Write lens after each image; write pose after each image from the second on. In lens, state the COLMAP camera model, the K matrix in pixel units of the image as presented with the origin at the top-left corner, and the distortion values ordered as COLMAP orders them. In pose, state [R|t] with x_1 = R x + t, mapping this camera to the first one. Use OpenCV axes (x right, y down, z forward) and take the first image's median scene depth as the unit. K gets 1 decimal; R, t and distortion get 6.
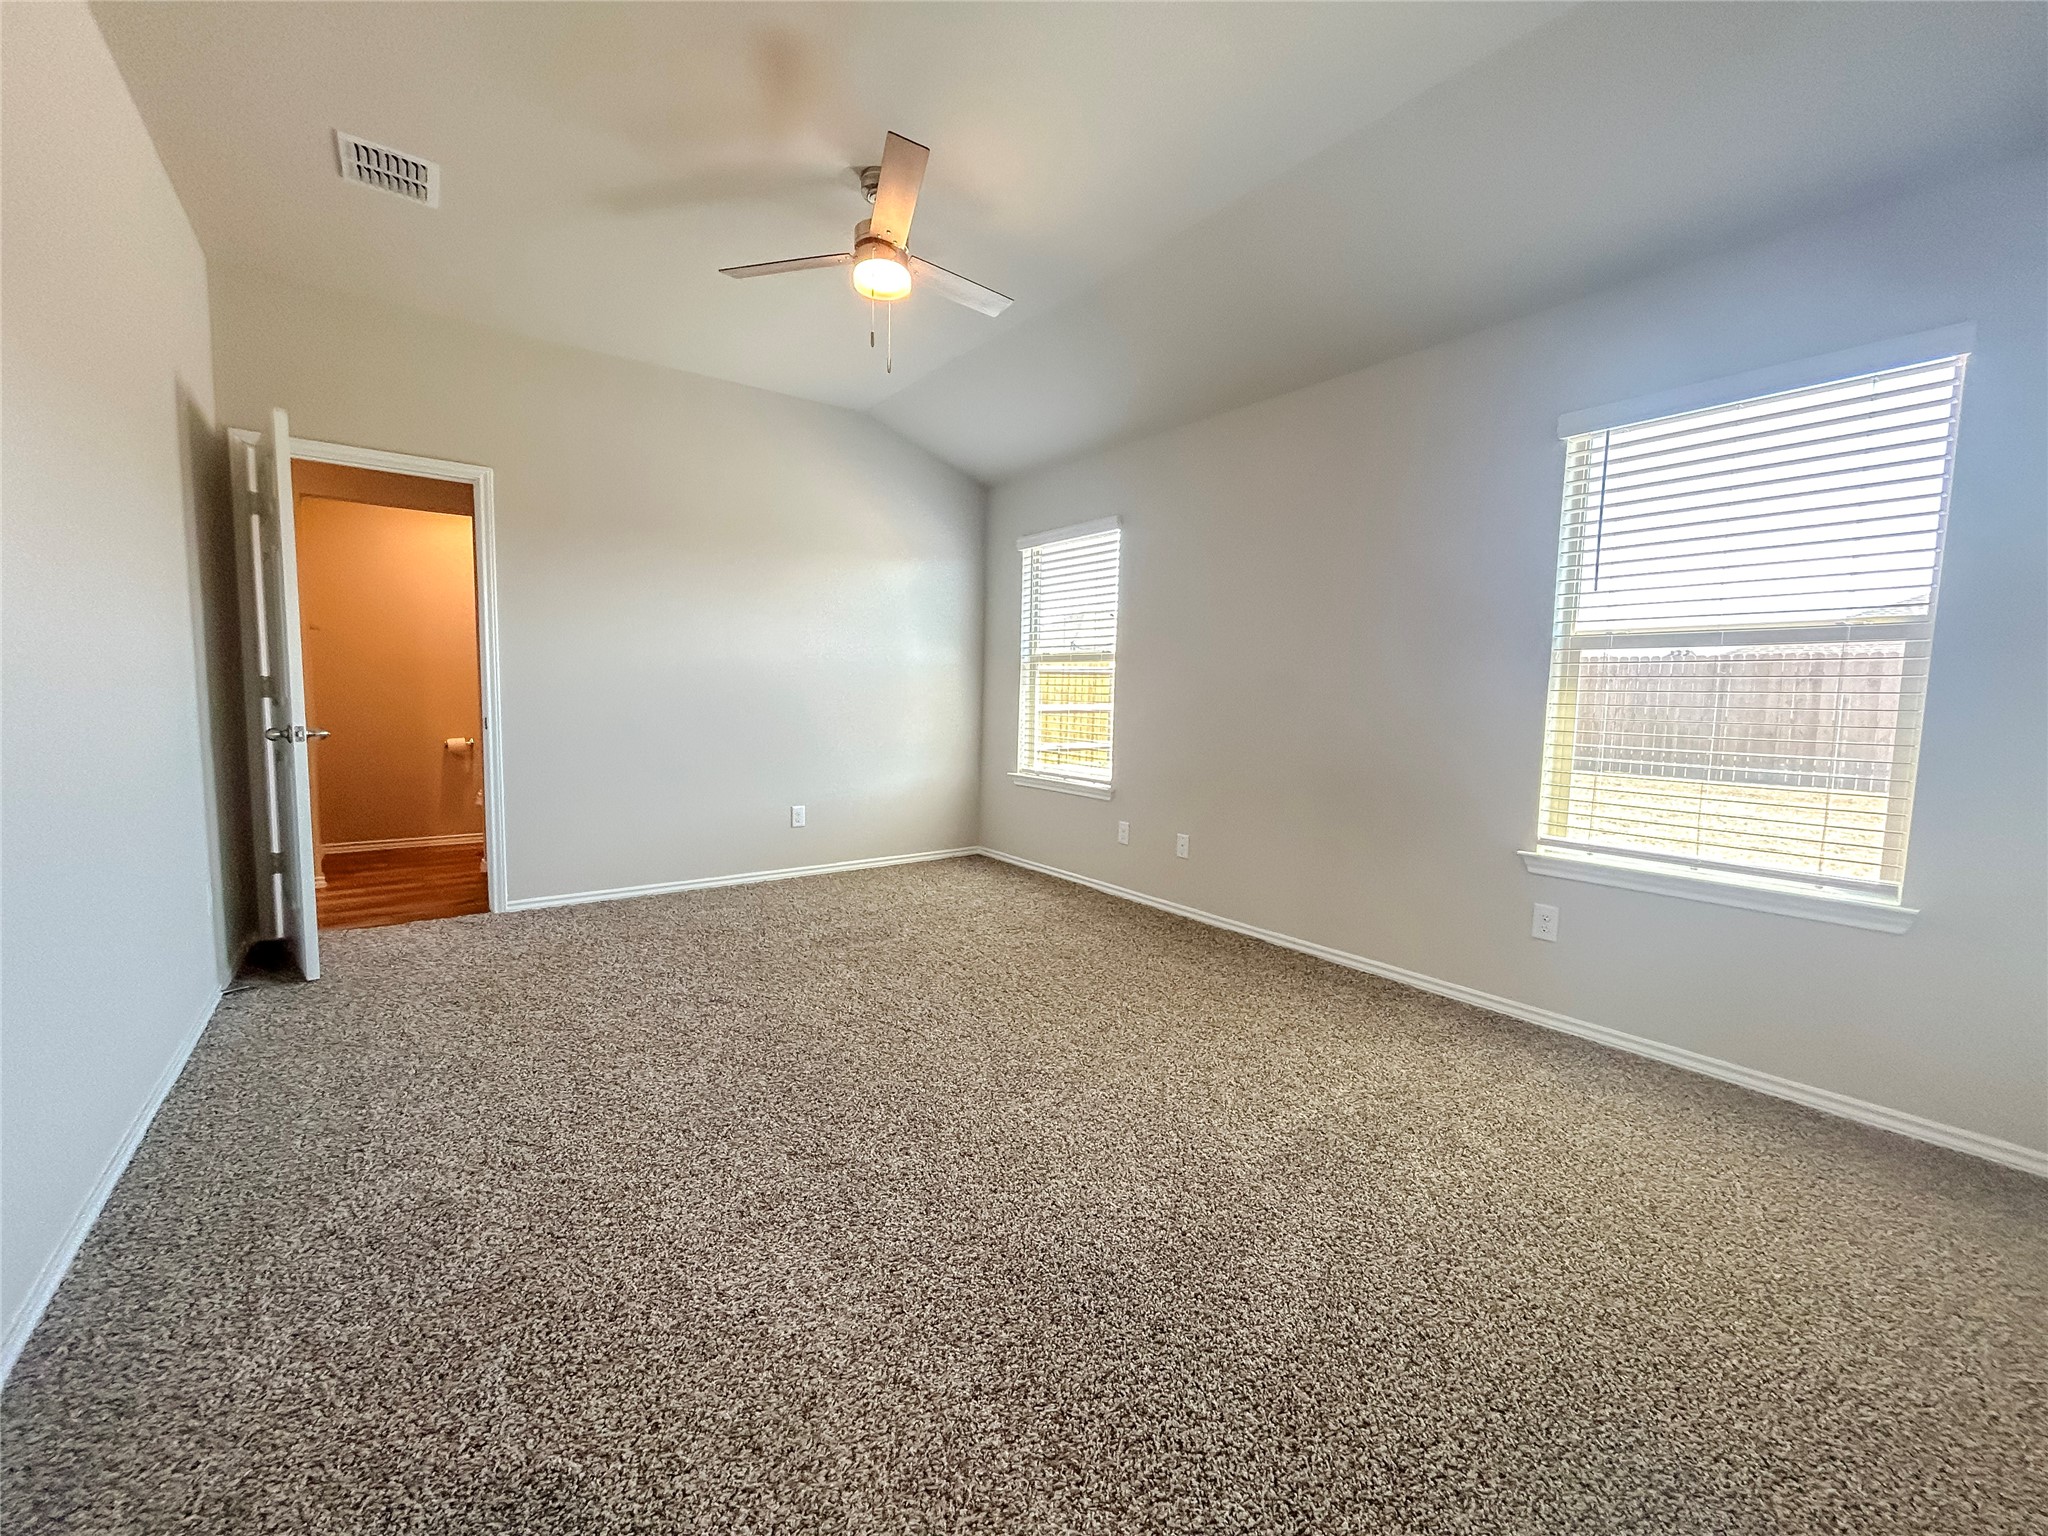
lens RADIAL K [[823.6, 0, 1024.0], [0, 823.6, 768.0], [0, 0, 1]] dist [-0.001161, 0.000299]
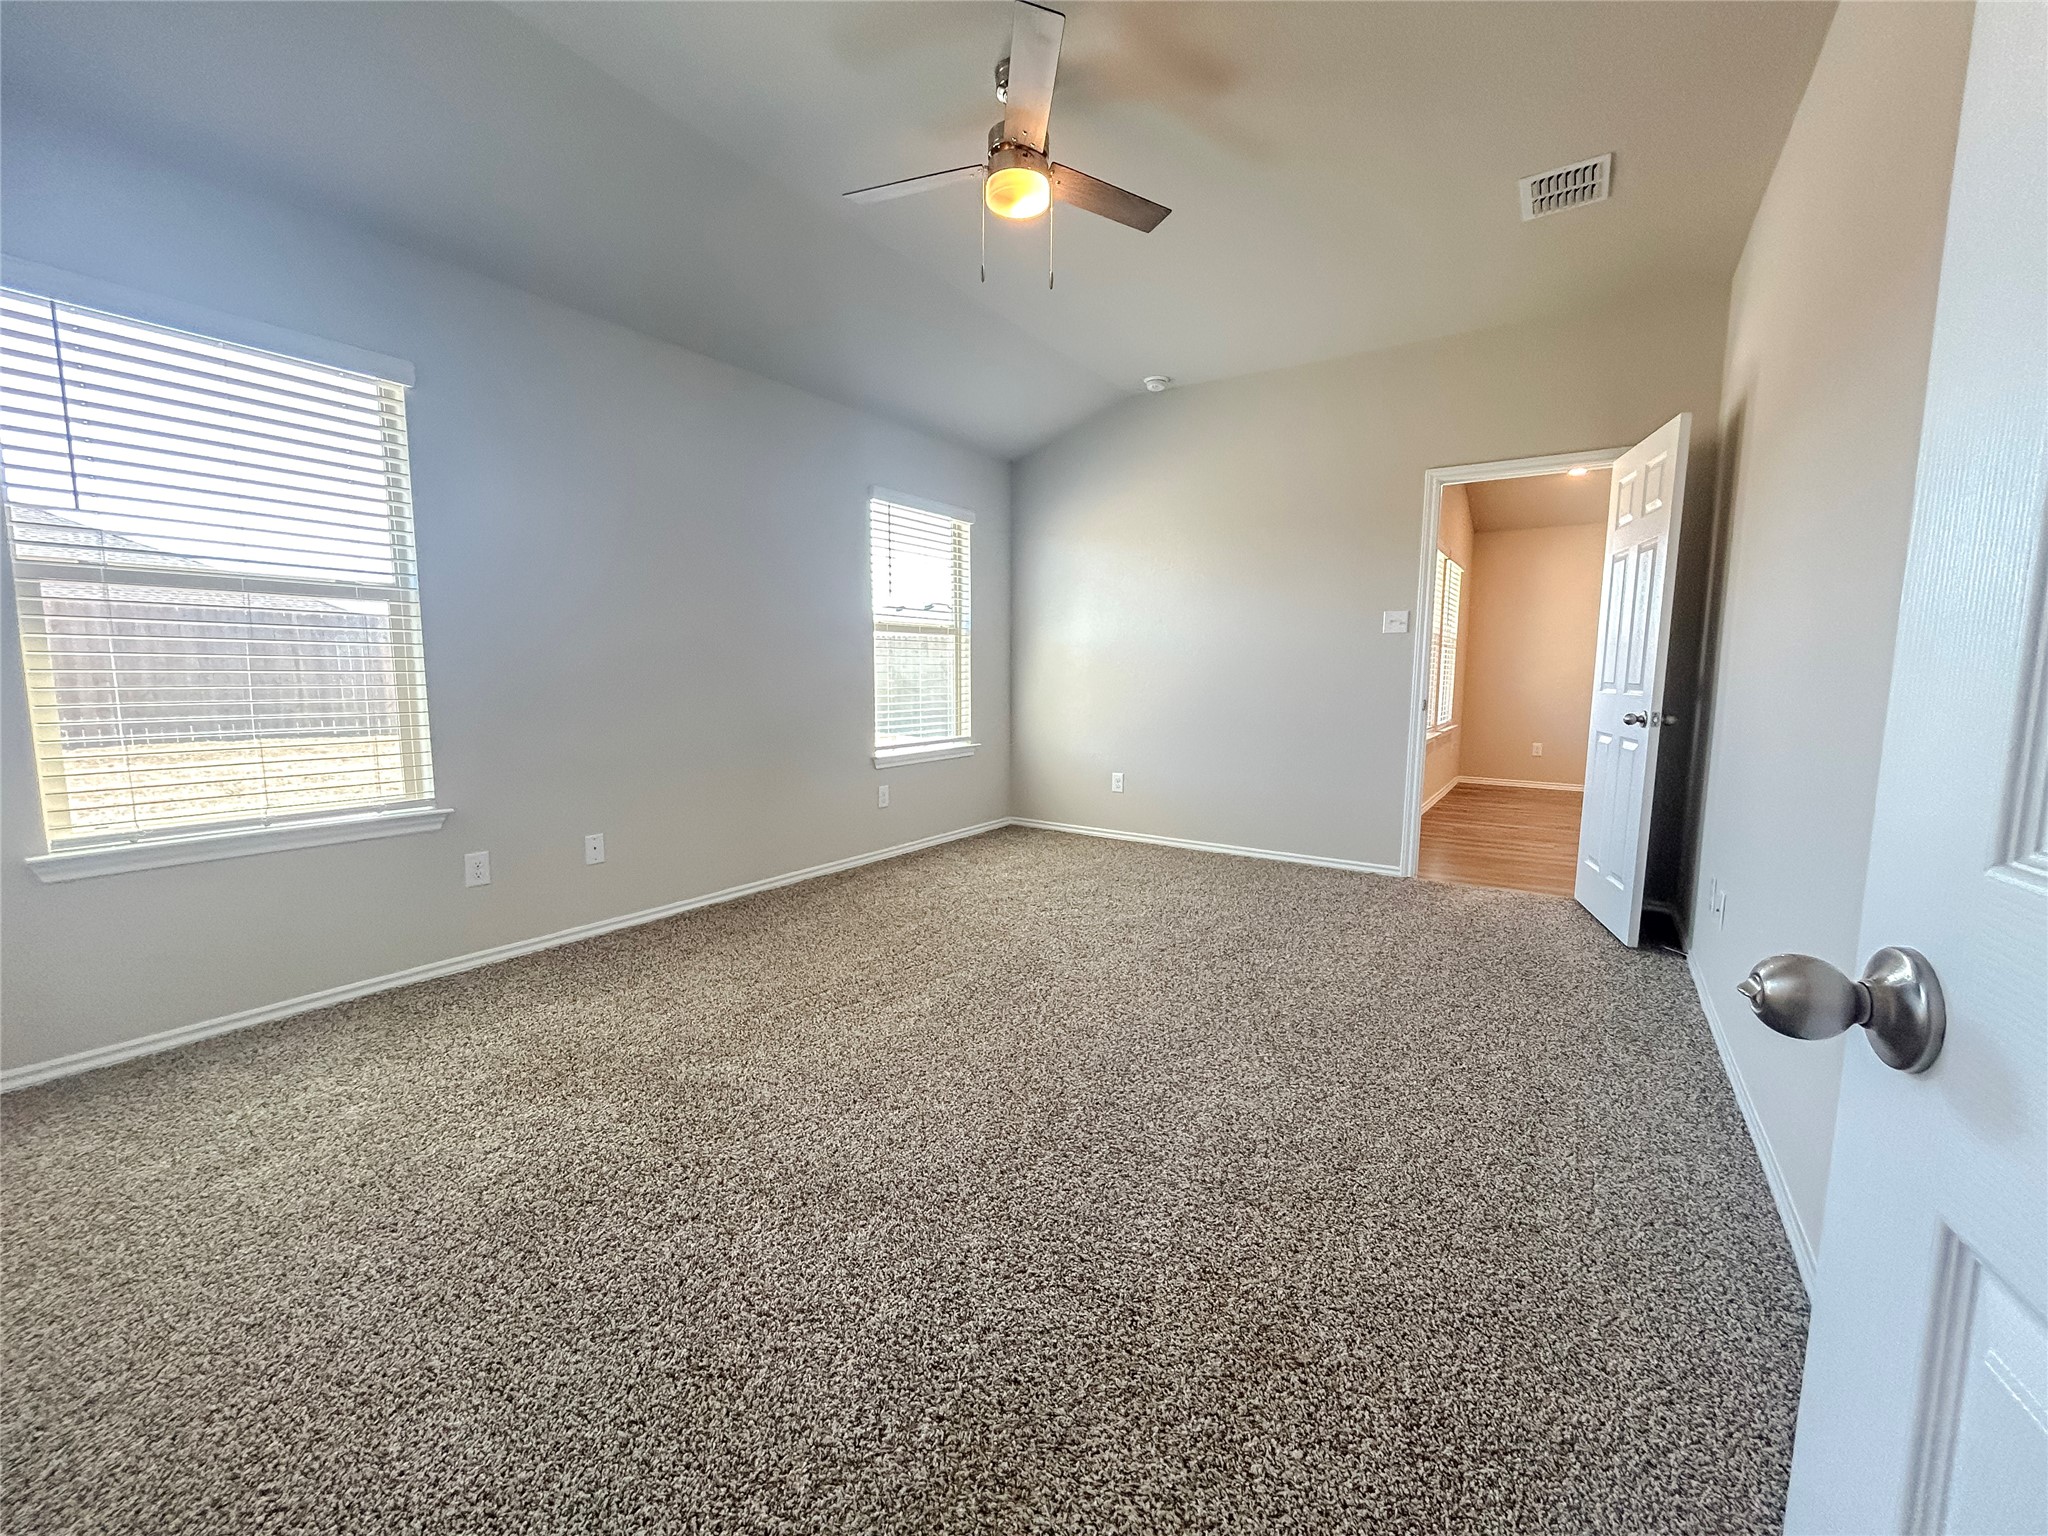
lens RADIAL K [[845.7, 0, 976.9], [0, 845.7, 764.6], [0, 0, 1]] dist [-0.034365, 0.000067]
pose [[-0.306284, -0.137197, 0.942002, -0.894276], [0.064996, 0.984236, 0.164481, -0.125626], [-0.949719, 0.111604, -0.292538, 1.157836]]
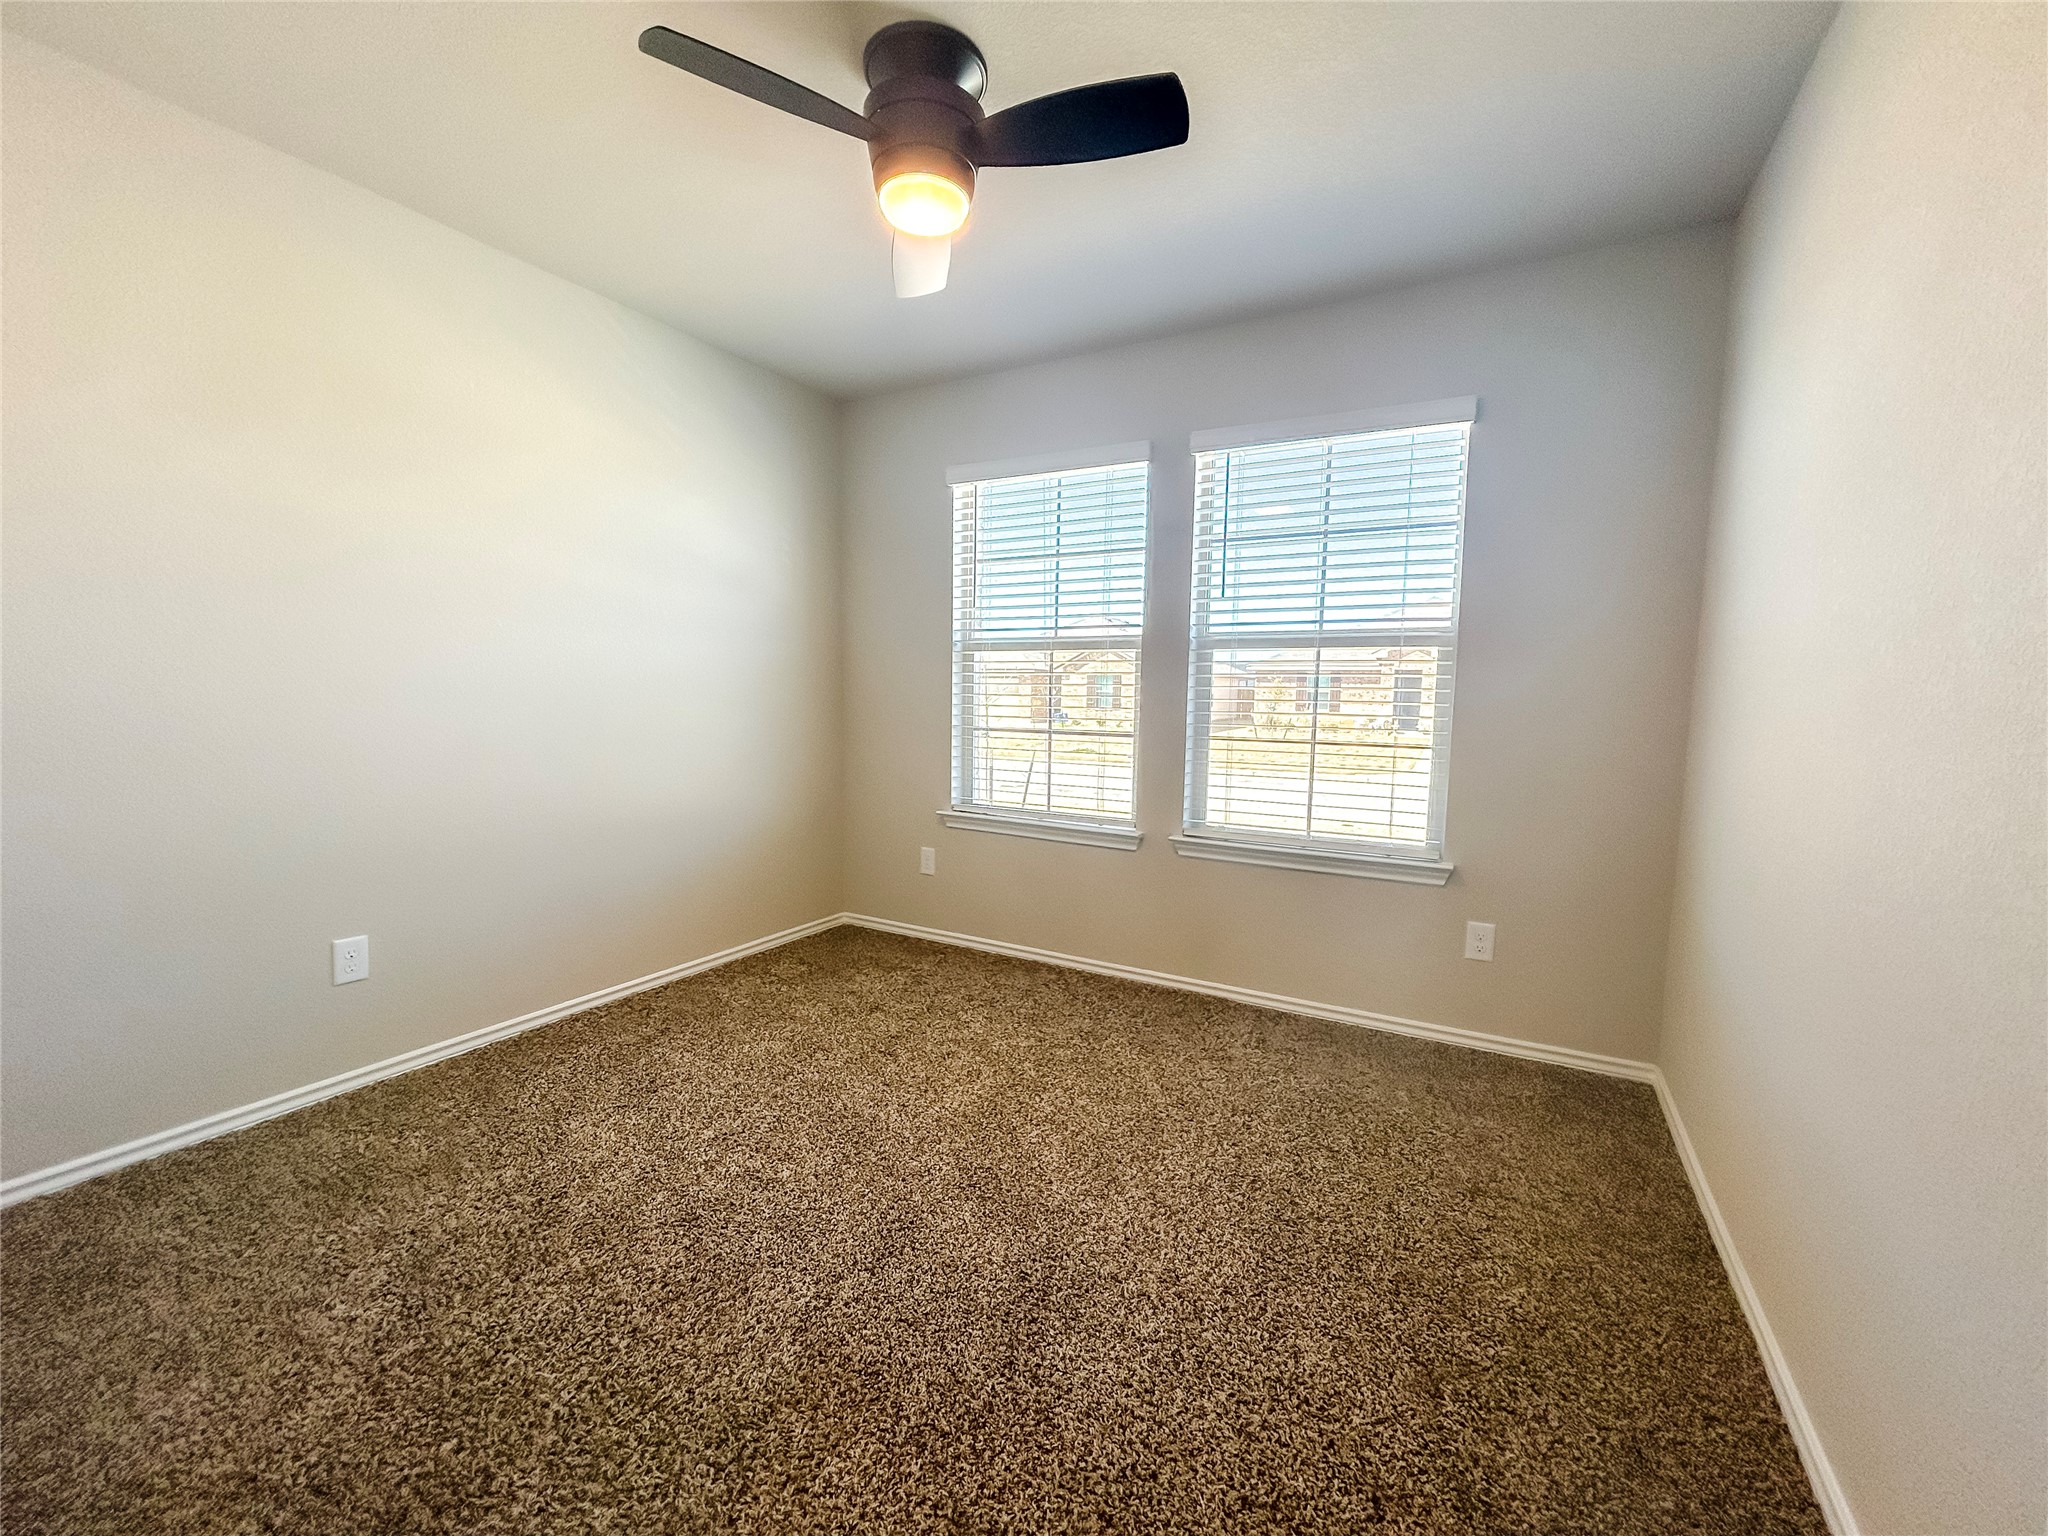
lens RADIAL K [[870.1, 0, 1024.2], [0, 870.1, 788.6], [0, 0, 1]] dist [-0.000707, 0.000034]
pose [[0.924251, -0.042137, 0.379452, -0.224515], [0.033178, 0.998995, 0.030120, -0.033072], [-0.380340, -0.015249, 0.924721, 0.298915]]
